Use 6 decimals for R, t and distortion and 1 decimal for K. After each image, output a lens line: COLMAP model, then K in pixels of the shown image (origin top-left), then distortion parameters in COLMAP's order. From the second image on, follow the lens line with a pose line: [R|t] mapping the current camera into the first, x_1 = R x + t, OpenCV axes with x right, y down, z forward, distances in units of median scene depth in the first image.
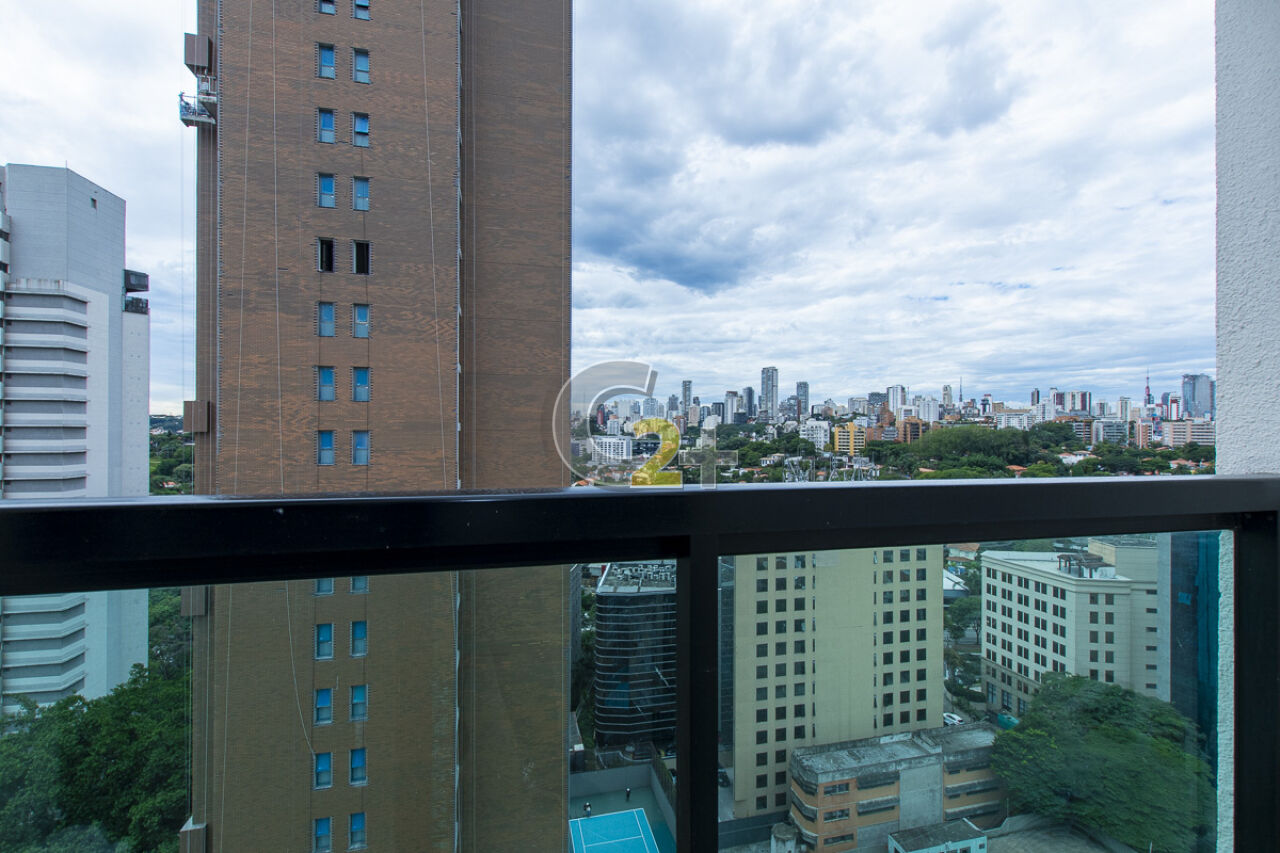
lens RADIAL K [[553.6, 0, 634.8], [0, 553.6, 429.4], [0, 0, 1]] dist [-0.003744, -0.001637]
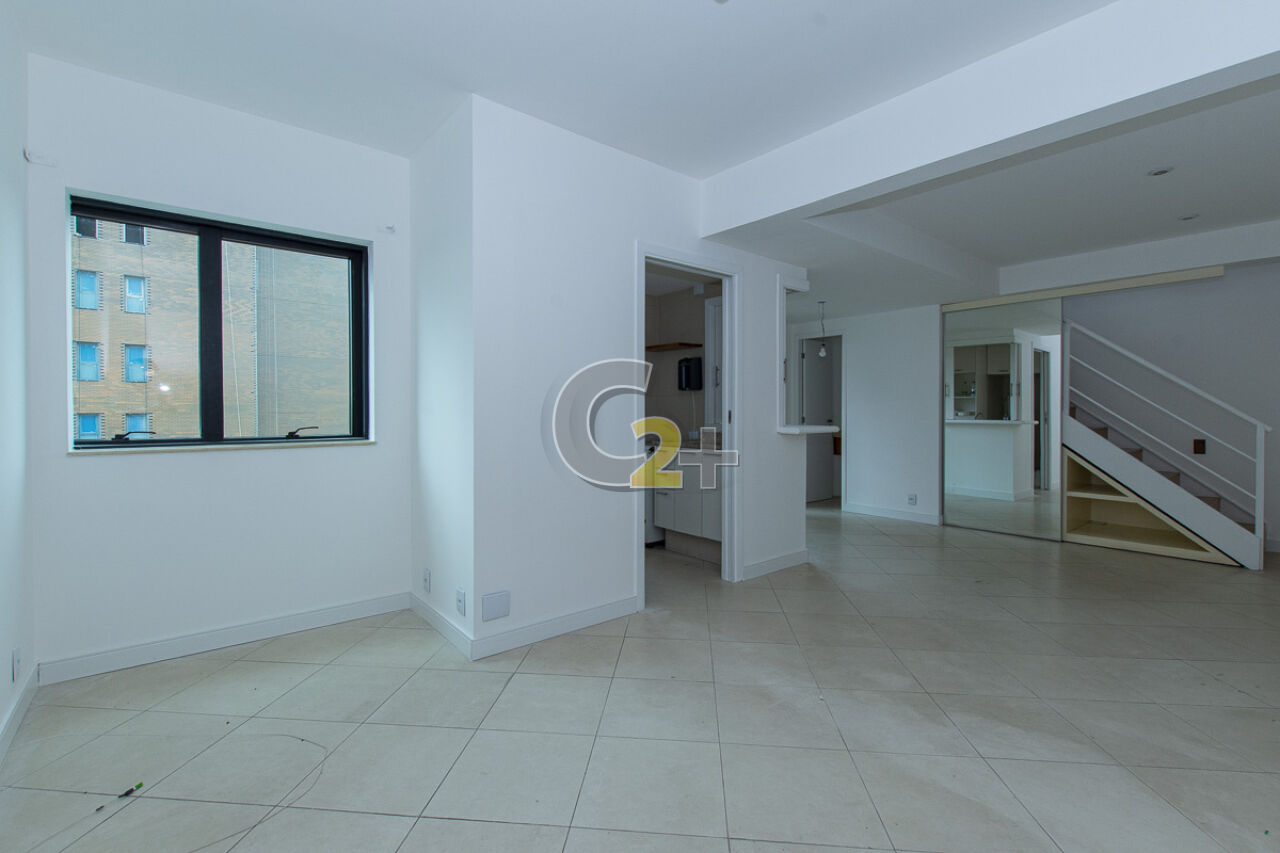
lens RADIAL K [[553.6, 0, 639.5], [0, 553.6, 421.1], [0, 0, 1]] dist [-0.003744, -0.001637]
pose [[0.902770, -0.009627, 0.430017, -0.130196], [0.001149, 0.999800, 0.019971, -0.002418], [-0.430123, -0.017535, 0.902600, -0.194676]]
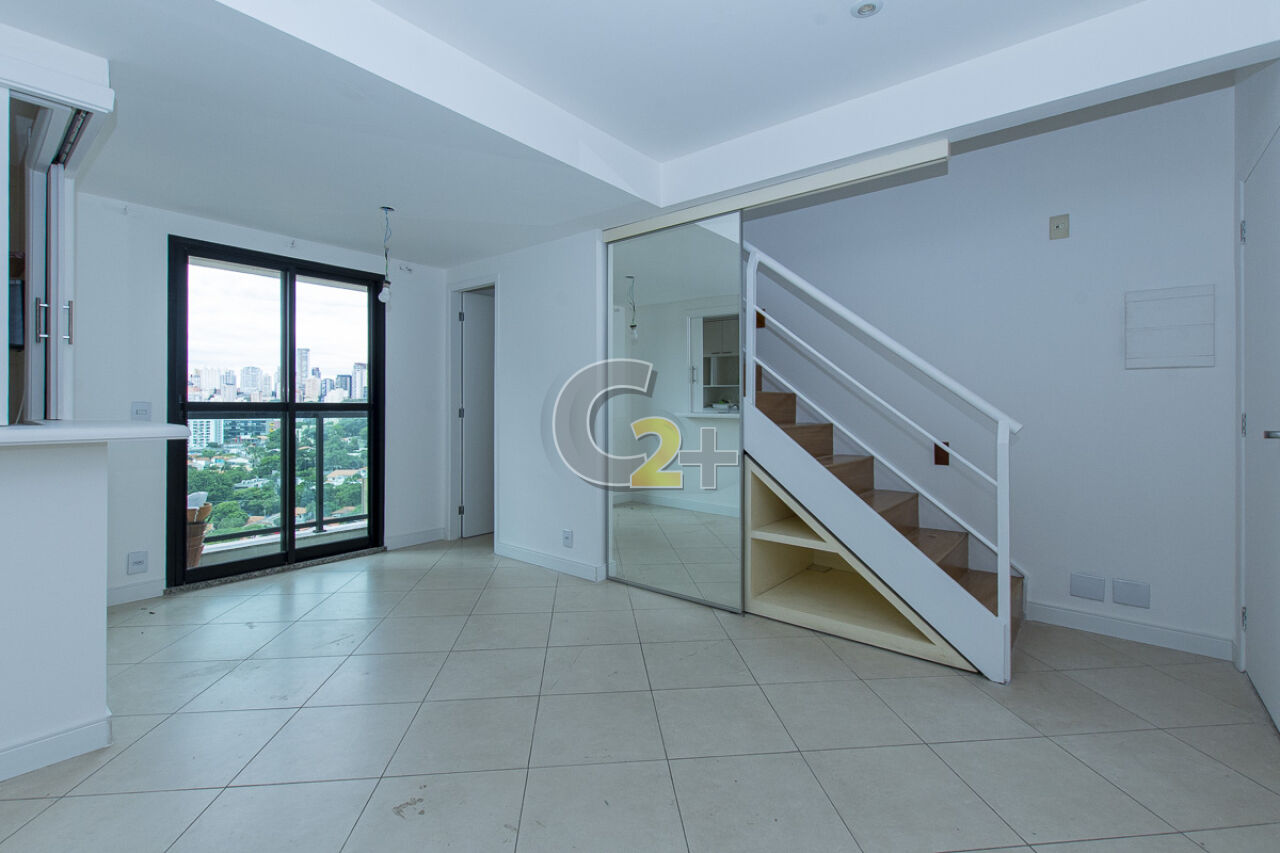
lens RADIAL K [[553.6, 0, 646.6], [0, 553.6, 409.5], [0, 0, 1]] dist [-0.003744, -0.001637]
pose [[0.796861, -0.001519, 0.604160, 0.004504], [-0.003077, 0.999974, 0.006573, 0.000079], [-0.604155, -0.007097, 0.796836, -0.163731]]
